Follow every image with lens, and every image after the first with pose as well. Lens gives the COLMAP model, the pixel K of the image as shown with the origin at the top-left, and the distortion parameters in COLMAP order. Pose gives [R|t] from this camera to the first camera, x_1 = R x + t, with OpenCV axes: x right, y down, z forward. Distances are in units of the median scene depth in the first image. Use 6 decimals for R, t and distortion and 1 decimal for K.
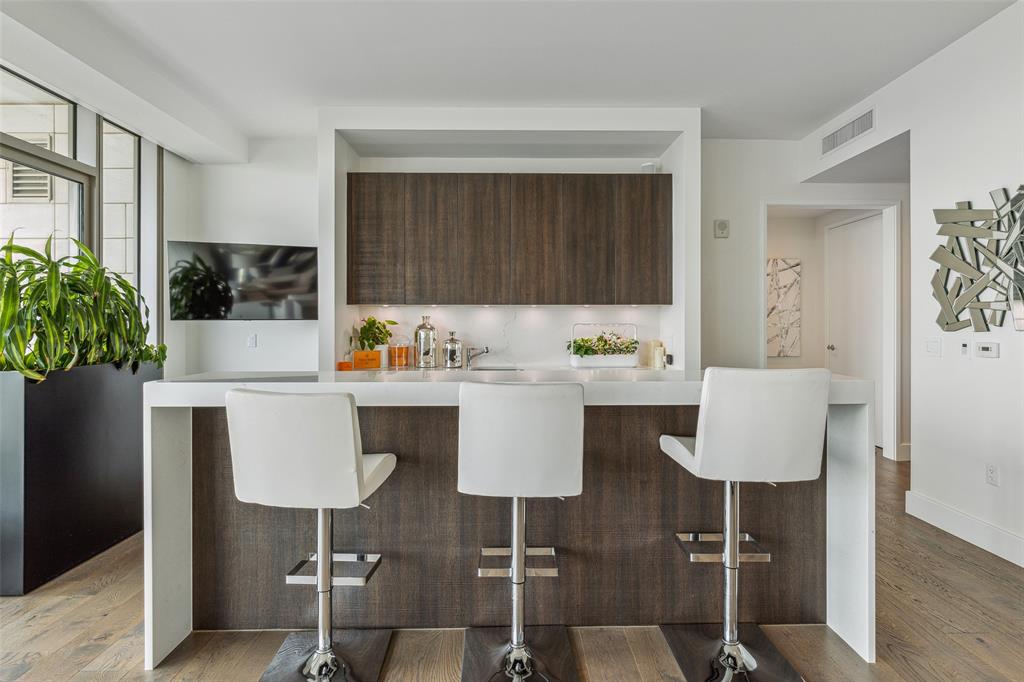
lens RADIAL K [[486.4, 0, 513.2], [0, 486.4, 332.6], [0, 0, 1]] dist [-0.000251, 0.000124]
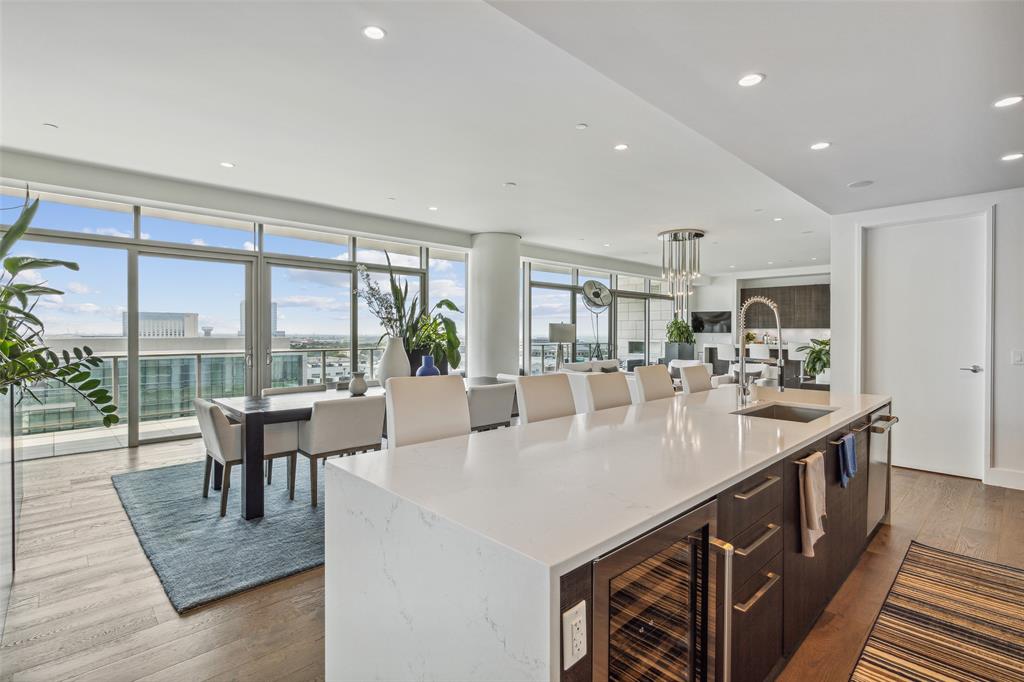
lens RADIAL K [[486.4, 0, 513.1], [0, 486.4, 337.2], [0, 0, 1]] dist [-0.000251, 0.000124]
pose [[0.689728, 0.004729, -0.724053, 0.970849], [-0.004058, 0.999988, 0.002666, -0.002471], [0.724057, 0.001100, 0.689739, -2.357128]]
